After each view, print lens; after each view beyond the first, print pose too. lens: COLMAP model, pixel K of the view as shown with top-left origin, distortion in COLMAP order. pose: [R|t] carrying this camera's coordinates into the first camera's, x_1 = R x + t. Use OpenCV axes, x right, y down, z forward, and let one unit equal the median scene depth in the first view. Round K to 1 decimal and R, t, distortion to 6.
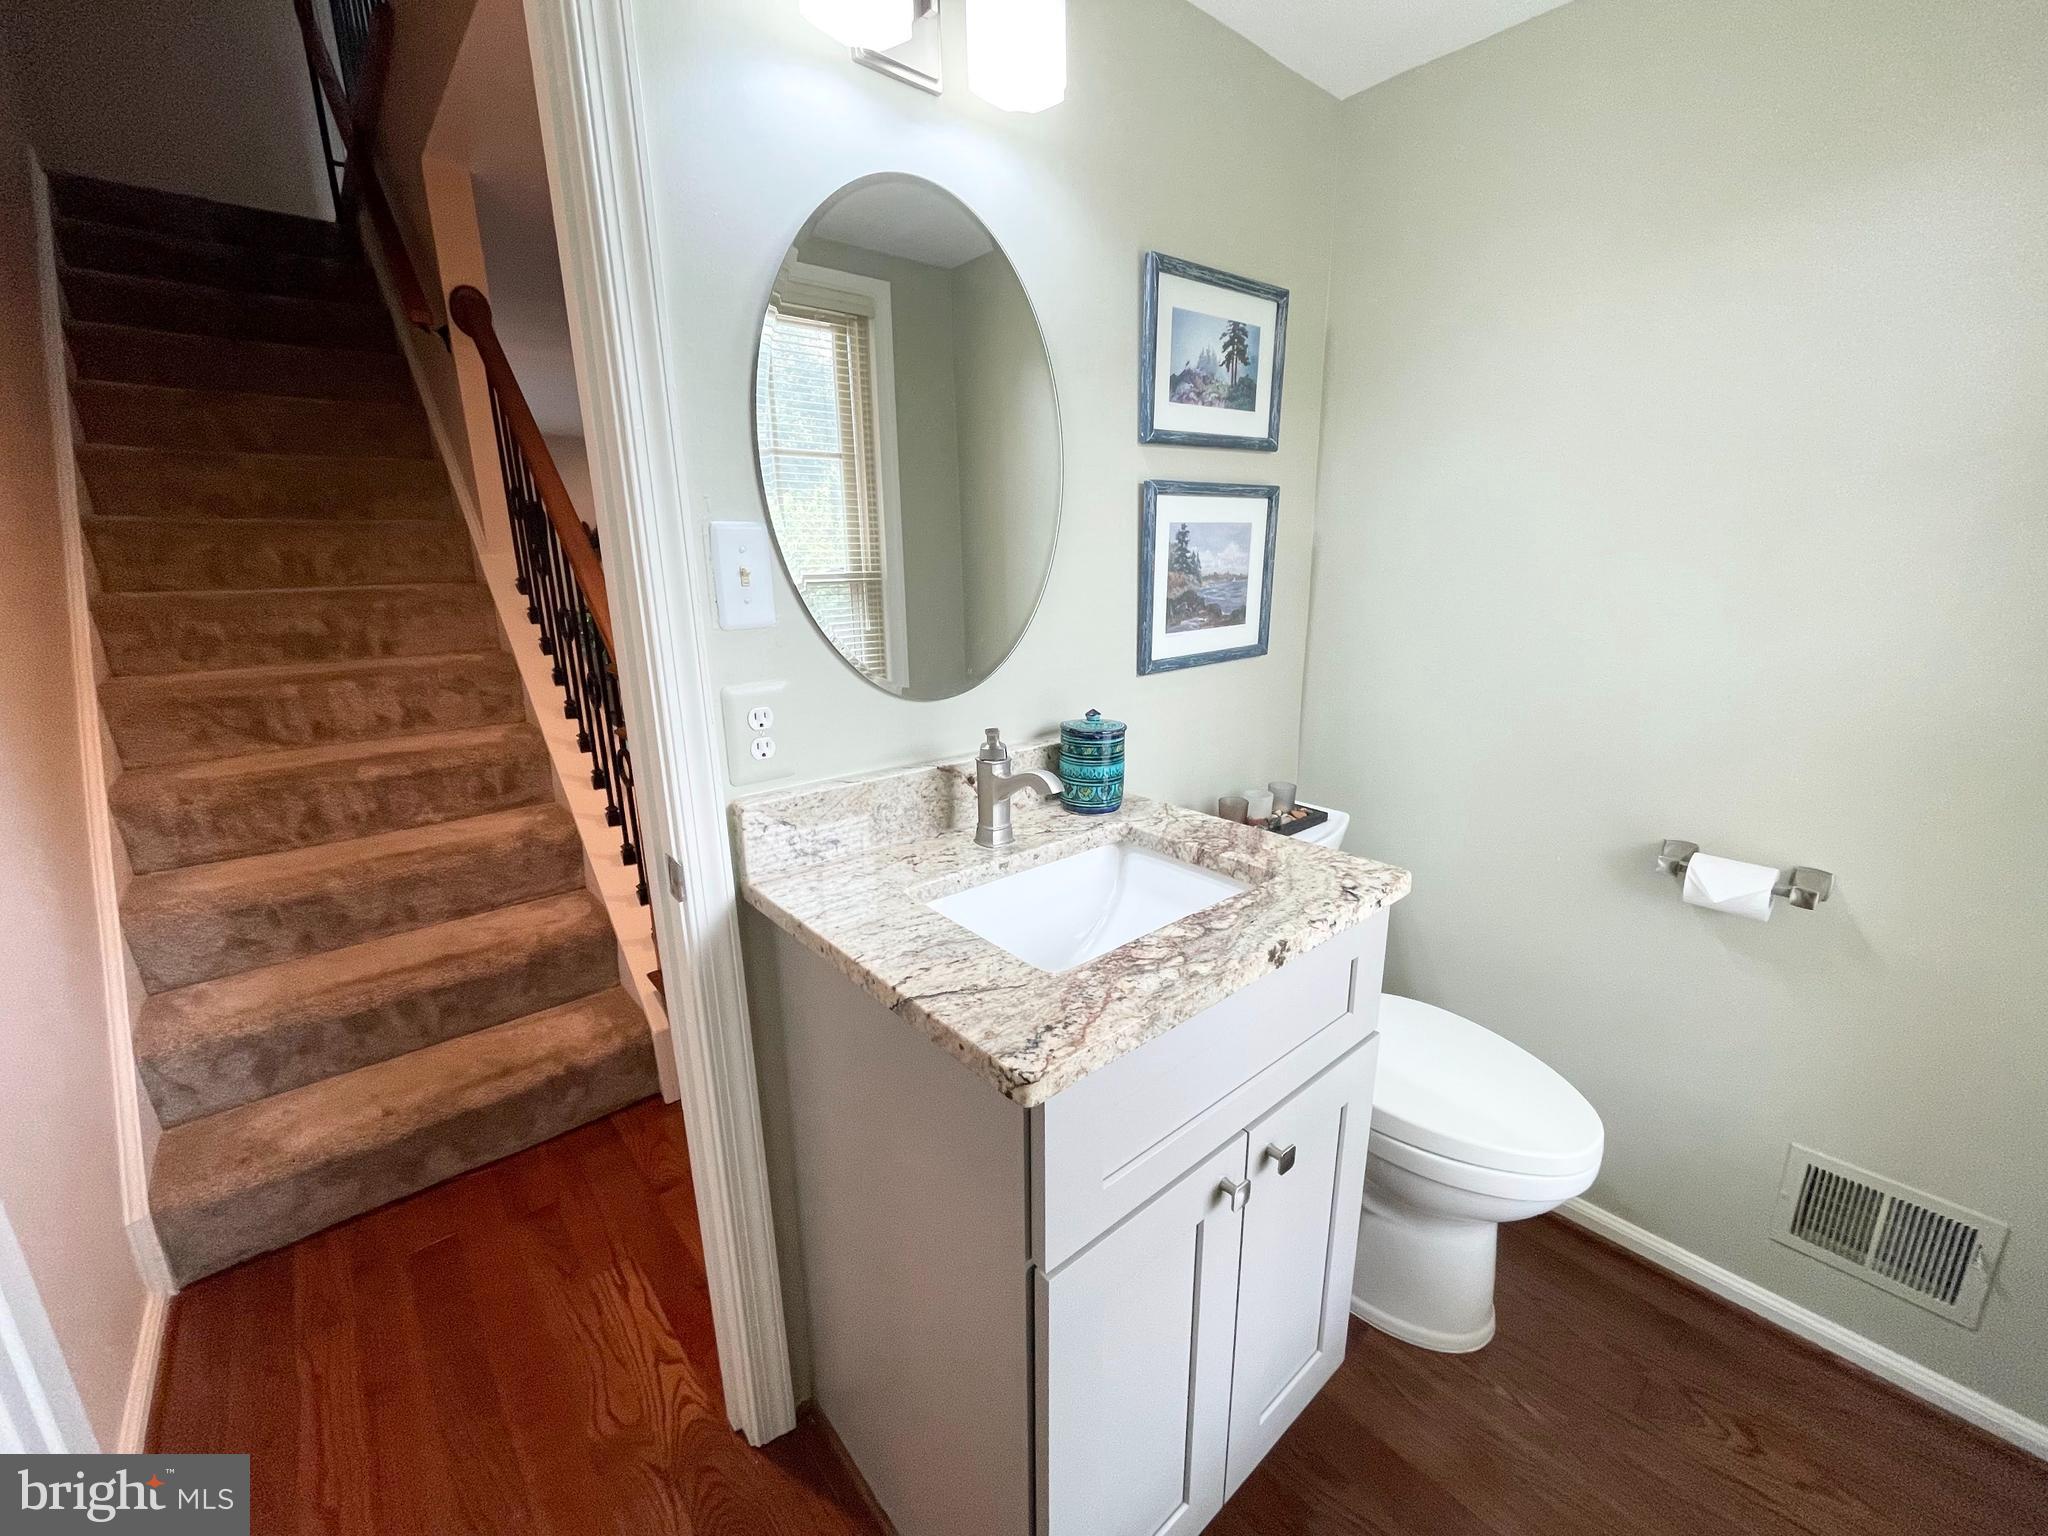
lens RADIAL K [[823.6, 0, 1031.2], [0, 823.6, 761.1], [0, 0, 1]] dist [-0.002927, 0.000134]
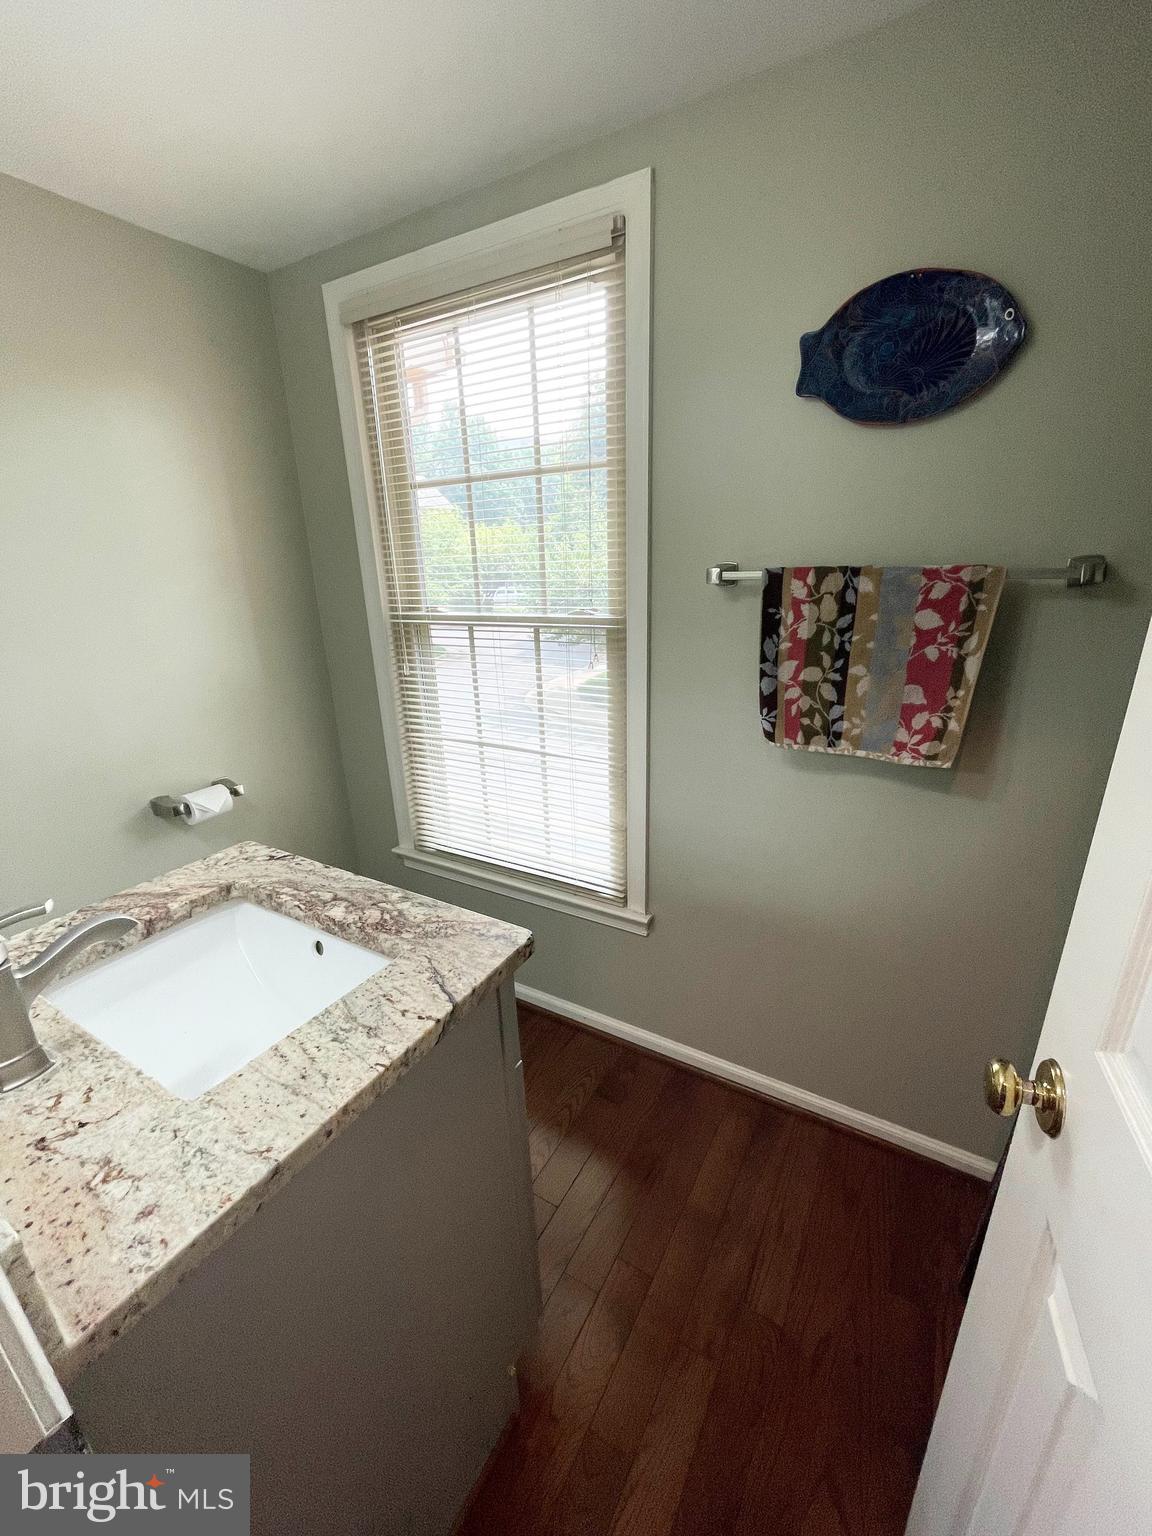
lens RADIAL K [[617.7, 0, 580.3], [0, 617.7, 771.1], [0, 0, 1]] dist [-0.002927, 0.000134]
pose [[-0.314822, -0.286621, 0.904840, -0.740240], [0.266064, 0.888445, 0.373999, -0.248666], [-0.911097, 0.358488, -0.203442, 0.704416]]
